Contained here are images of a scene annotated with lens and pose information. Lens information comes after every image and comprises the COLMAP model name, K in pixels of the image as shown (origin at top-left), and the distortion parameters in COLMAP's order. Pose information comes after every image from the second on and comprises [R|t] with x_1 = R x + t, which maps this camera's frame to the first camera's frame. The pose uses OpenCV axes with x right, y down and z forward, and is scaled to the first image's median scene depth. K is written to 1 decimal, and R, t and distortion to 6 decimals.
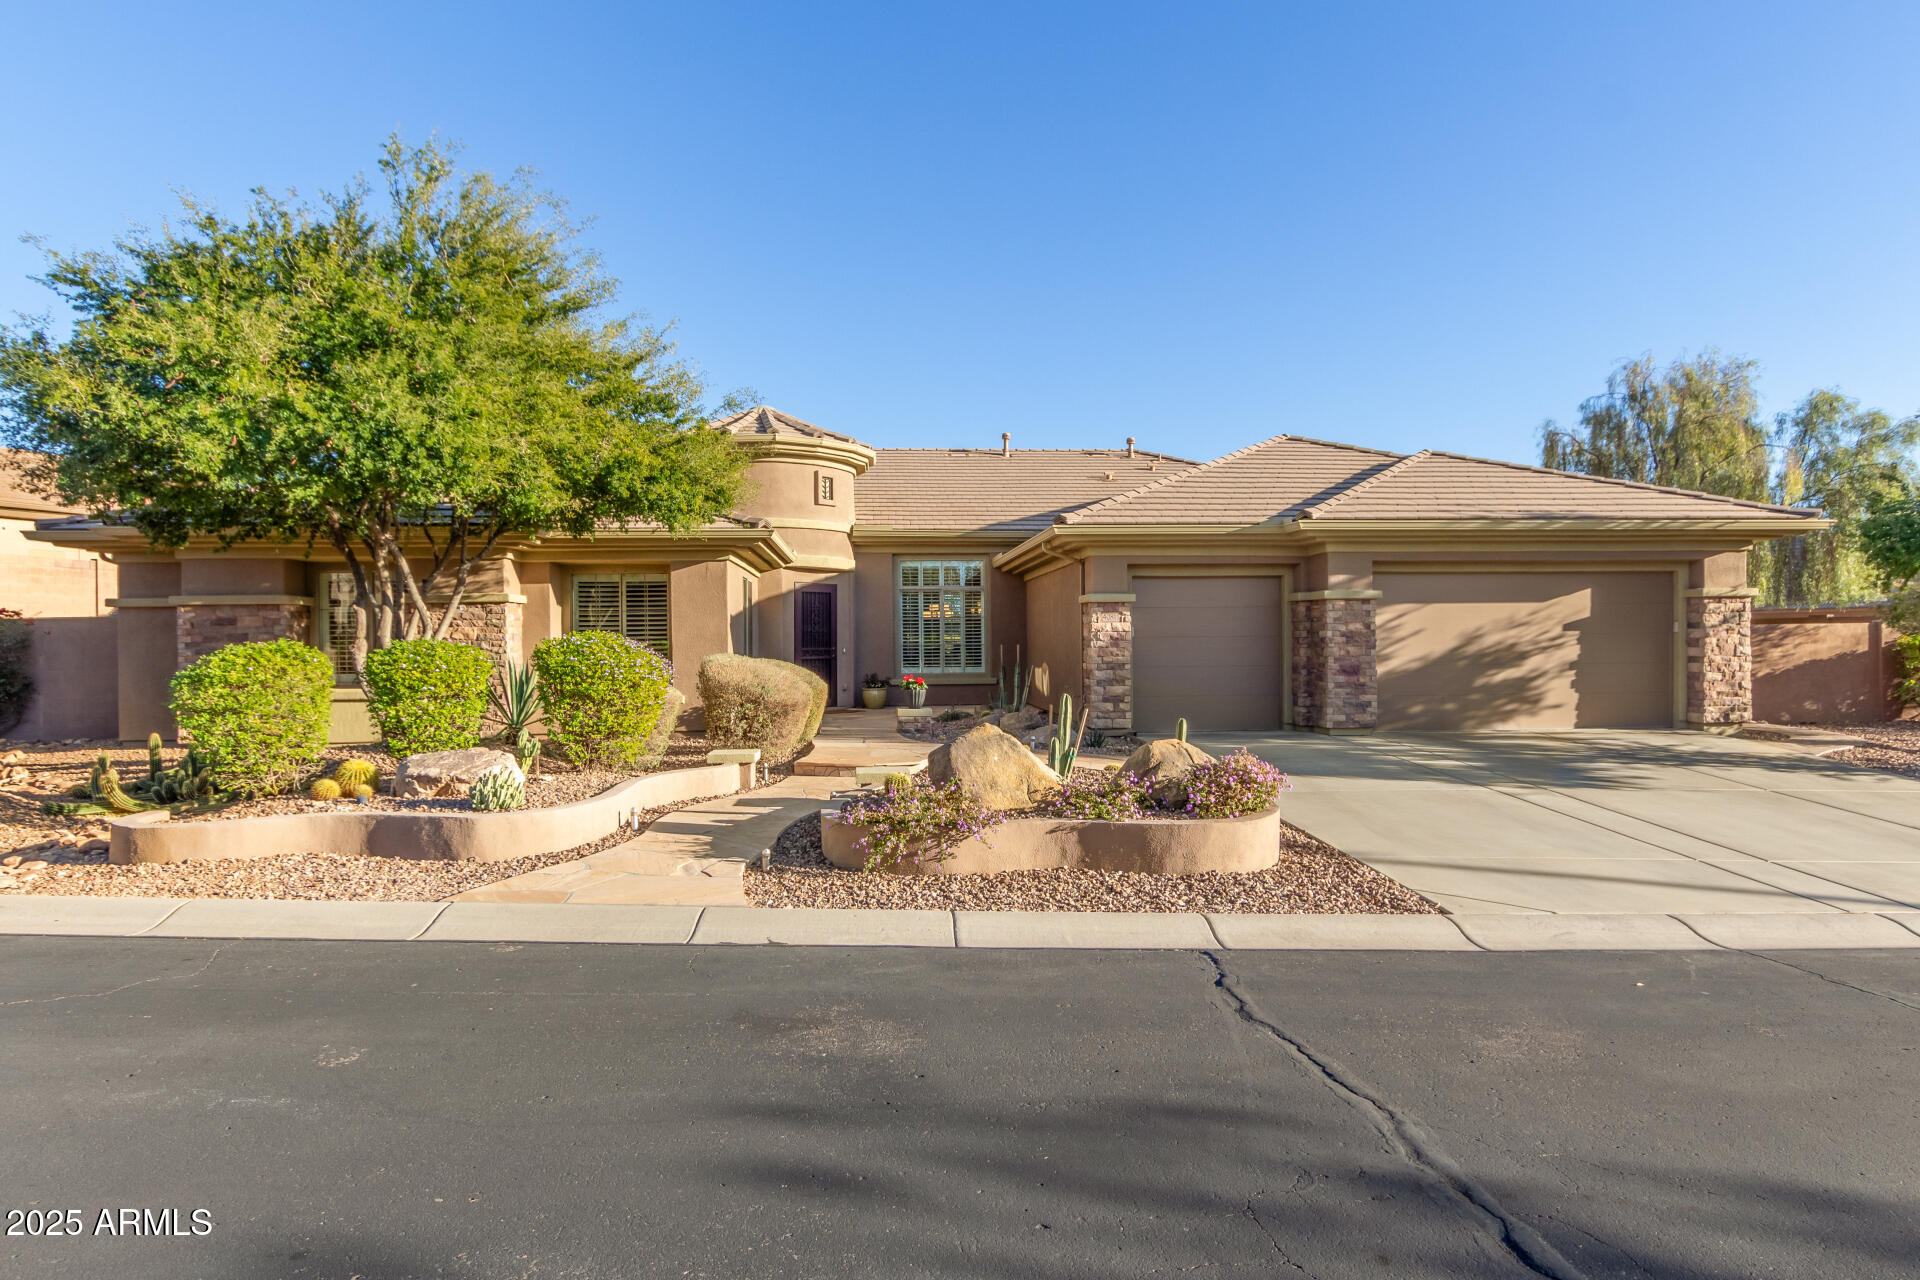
lens RADIAL K [[1105.5, 0, 960.0], [0, 1105.5, 640.0], [0, 0, 1]] dist [0.003418, 0.000509]
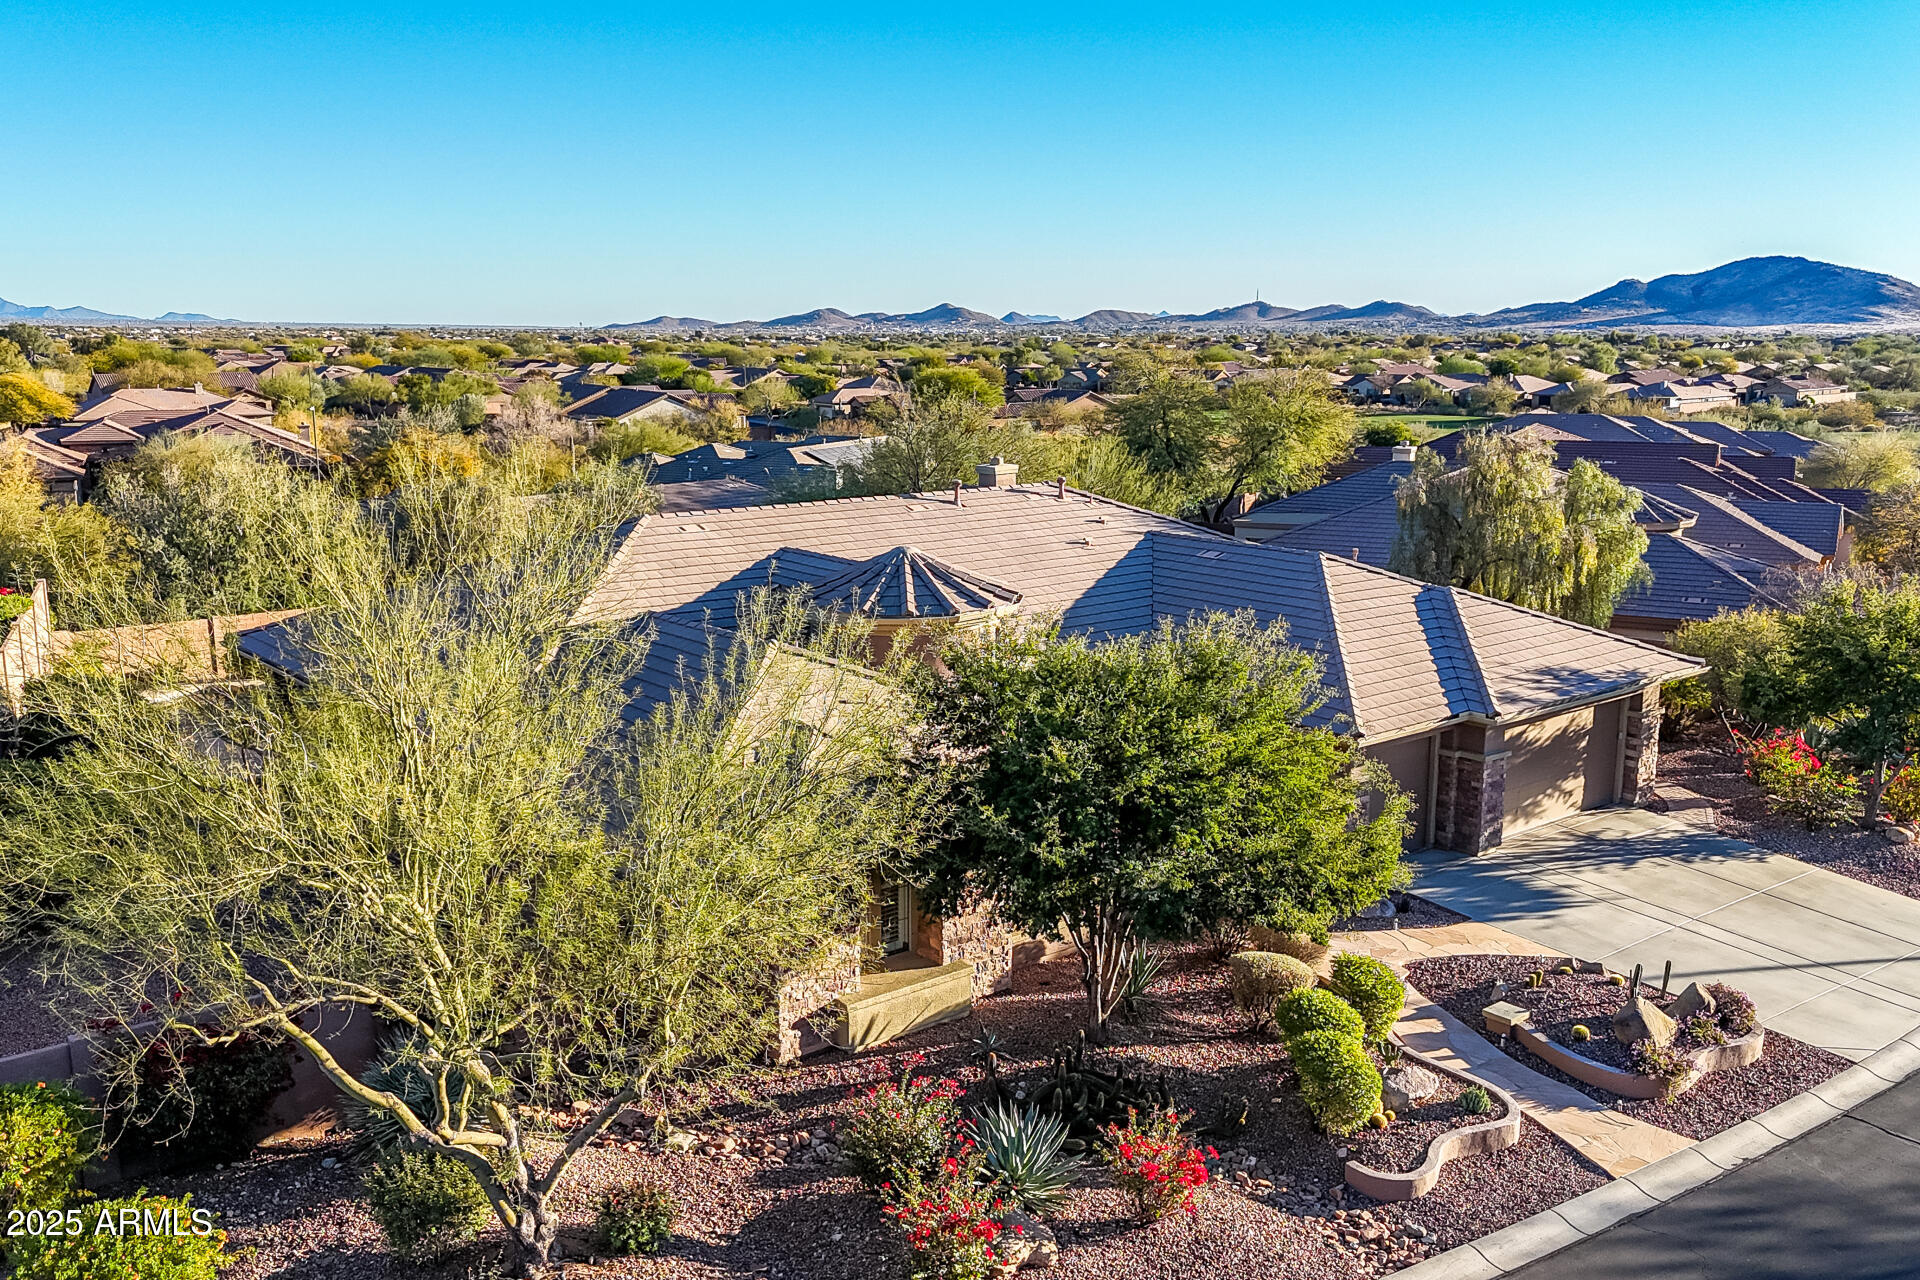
lens RADIAL K [[1669.9, 0, 960.0], [0, 1669.9, 640.0], [0, 0, 1]] dist [0.085456, -0.097765]
pose [[0.830745, -0.099256, 0.547732, -1.279185], [-0.004137, 0.982846, 0.184380, -0.543575], [-0.556637, -0.155439, 0.816084, -0.302047]]
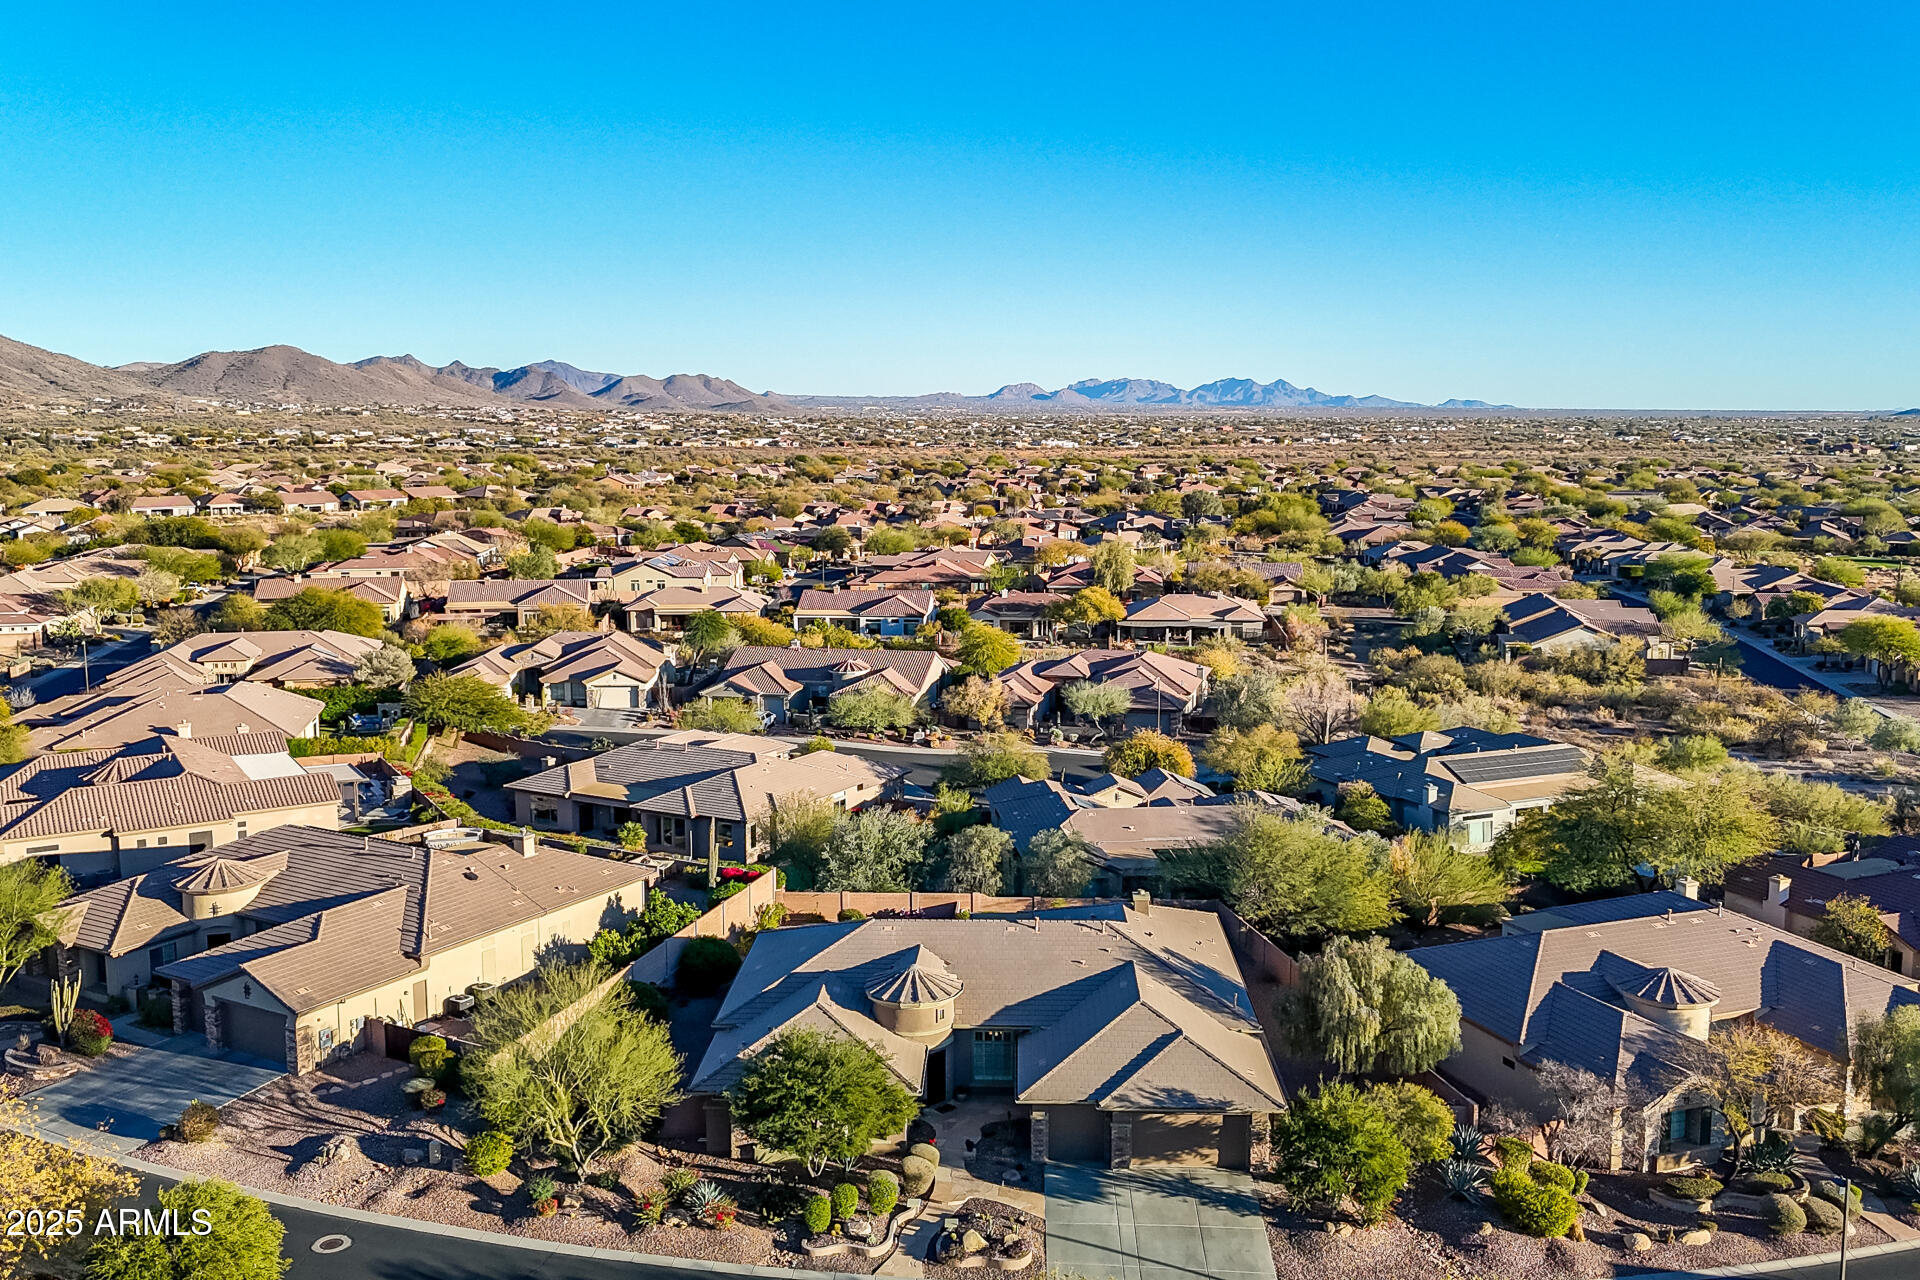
lens RADIAL K [[1669.9, 0, 960.0], [0, 1669.9, 640.0], [0, 0, 1]] dist [0.085456, -0.097765]
pose [[0.992841, 0.021531, -0.117488, 0.410507], [-0.004899, 0.990131, 0.140059, -1.830165], [0.119344, -0.138481, 0.983148, -3.062976]]
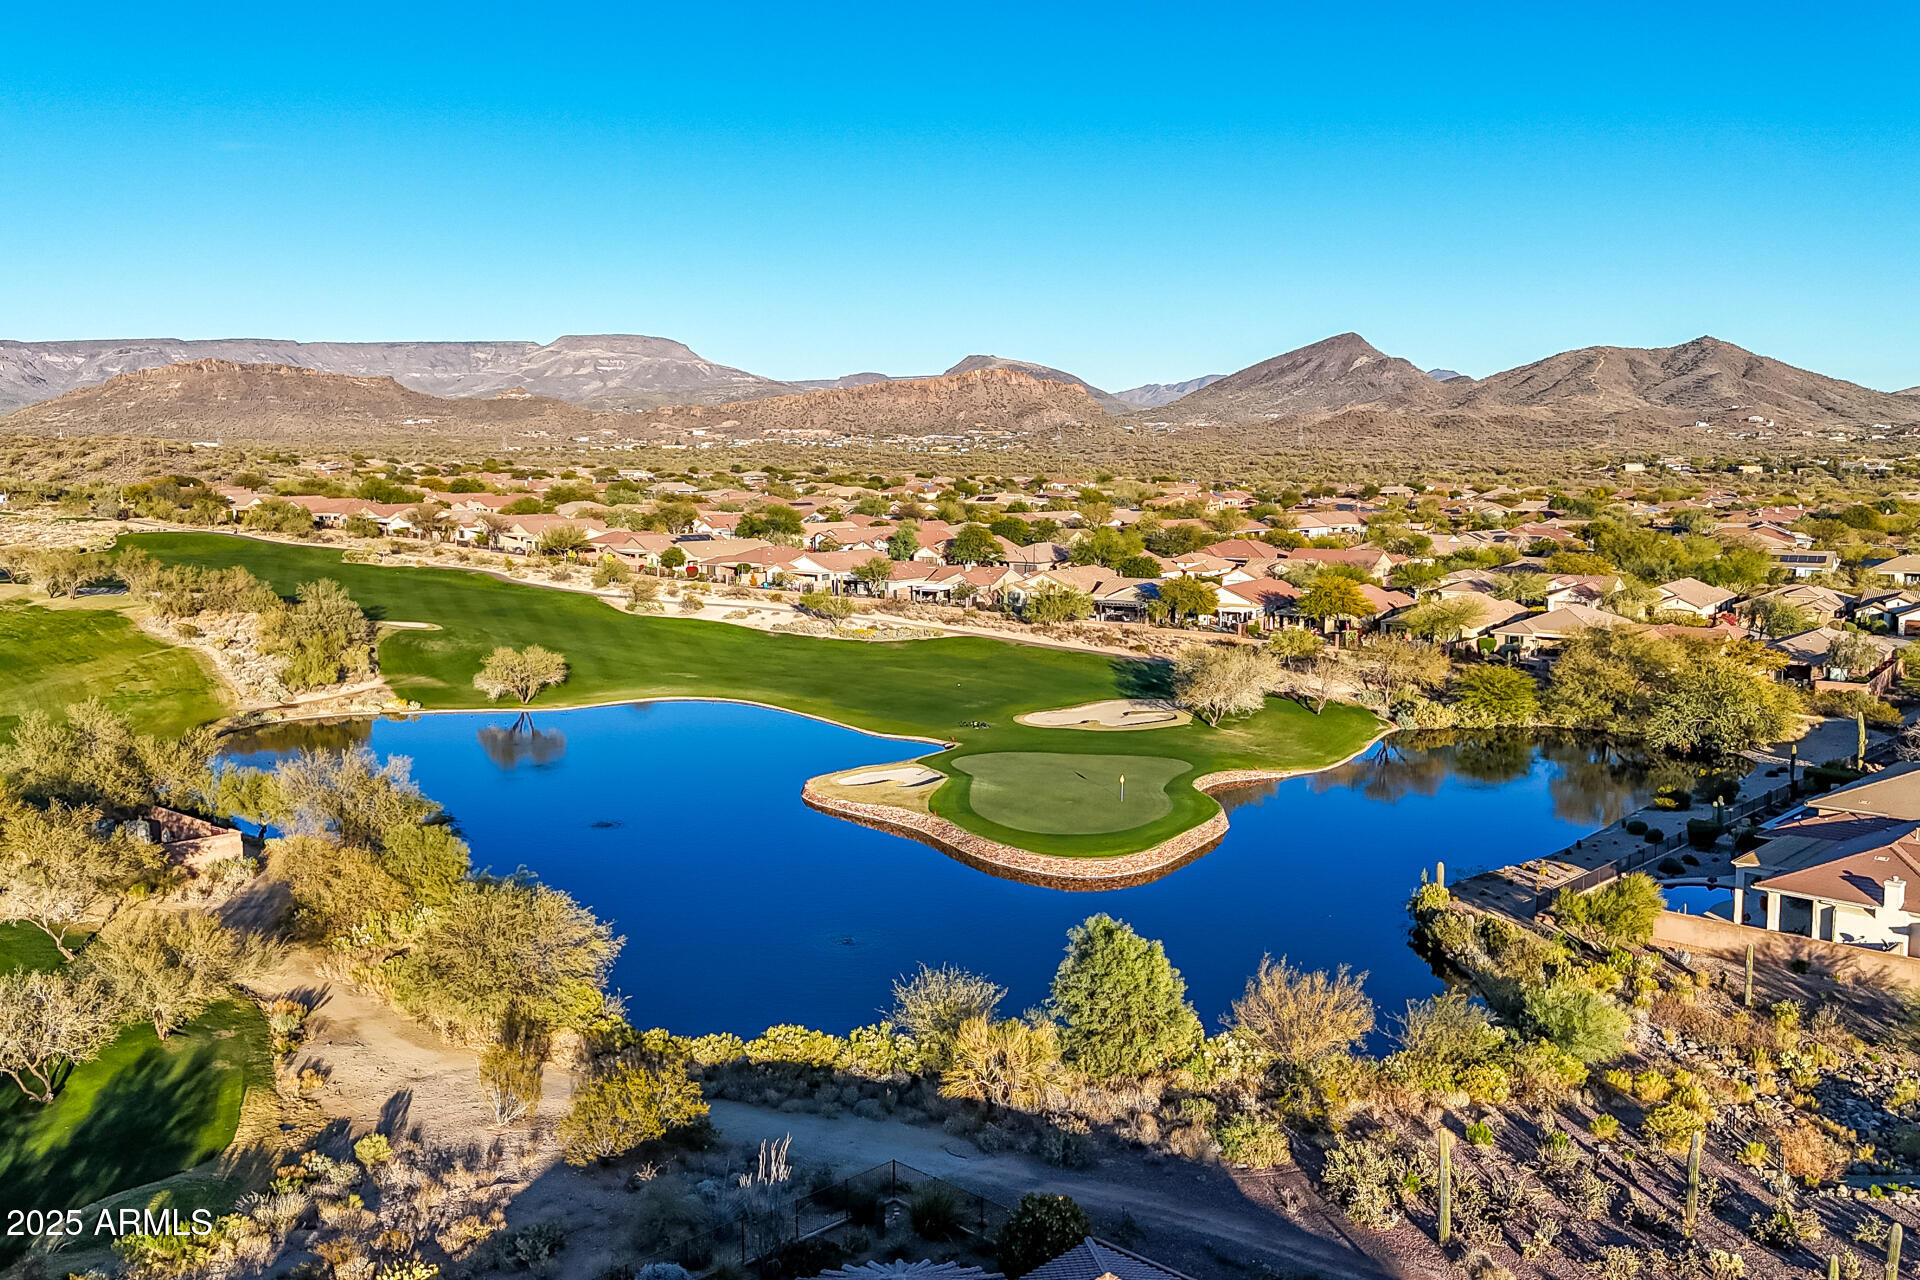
lens RADIAL K [[1664.8, 0, 960.0], [0, 1664.8, 640.0], [0, 0, 1]] dist [0.128447, -0.235454]
pose [[0.479011, 0.110366, -0.870843, -5.872801], [0.001018, 0.991994, 0.126279, -1.663179], [0.877808, -0.061376, 0.475064, 3.932269]]
